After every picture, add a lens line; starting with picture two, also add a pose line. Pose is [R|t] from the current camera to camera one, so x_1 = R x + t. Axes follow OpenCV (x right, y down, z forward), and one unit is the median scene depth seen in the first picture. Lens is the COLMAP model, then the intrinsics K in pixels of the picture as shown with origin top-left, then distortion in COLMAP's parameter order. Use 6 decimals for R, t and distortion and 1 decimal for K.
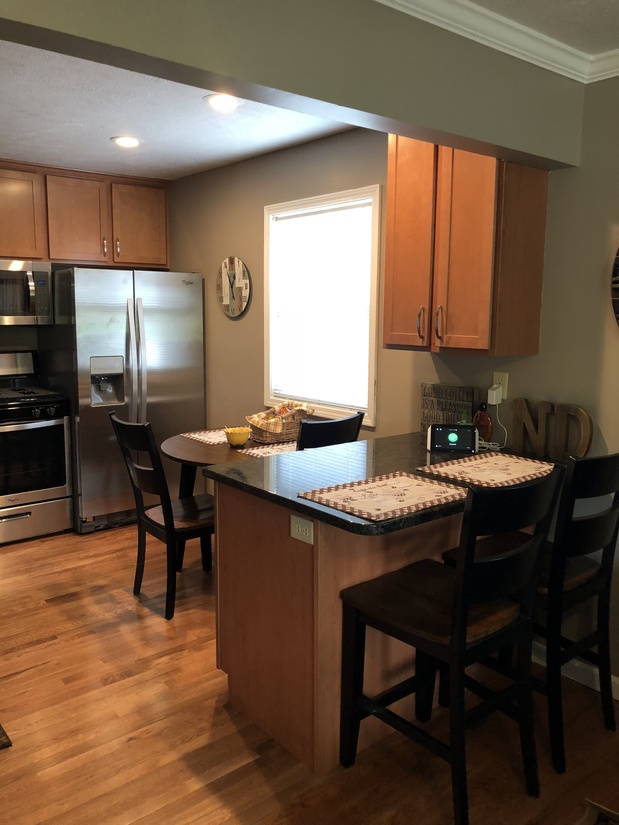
lens RADIAL K [[669.5, 0, 309.5], [0, 669.5, 412.5], [0, 0, 1]] dist [0.015916, 0.006052]
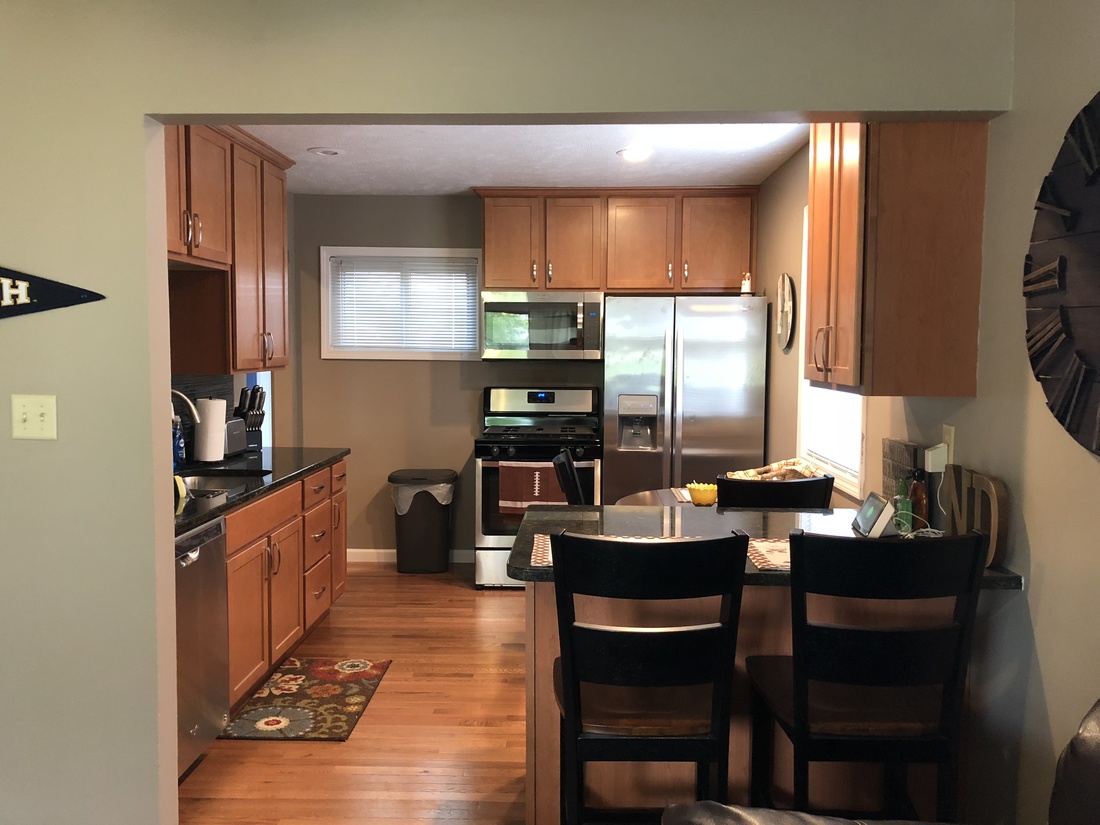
lens RADIAL K [[904.5, 0, 550.0], [0, 904.5, 412.5], [0, 0, 1]] dist [-0.005319, 0.000919]
pose [[0.748878, 0.039086, -0.661554, 0.455169], [-0.093839, 0.994455, -0.047471, 0.006334], [0.656031, 0.097630, 0.748393, 0.052369]]
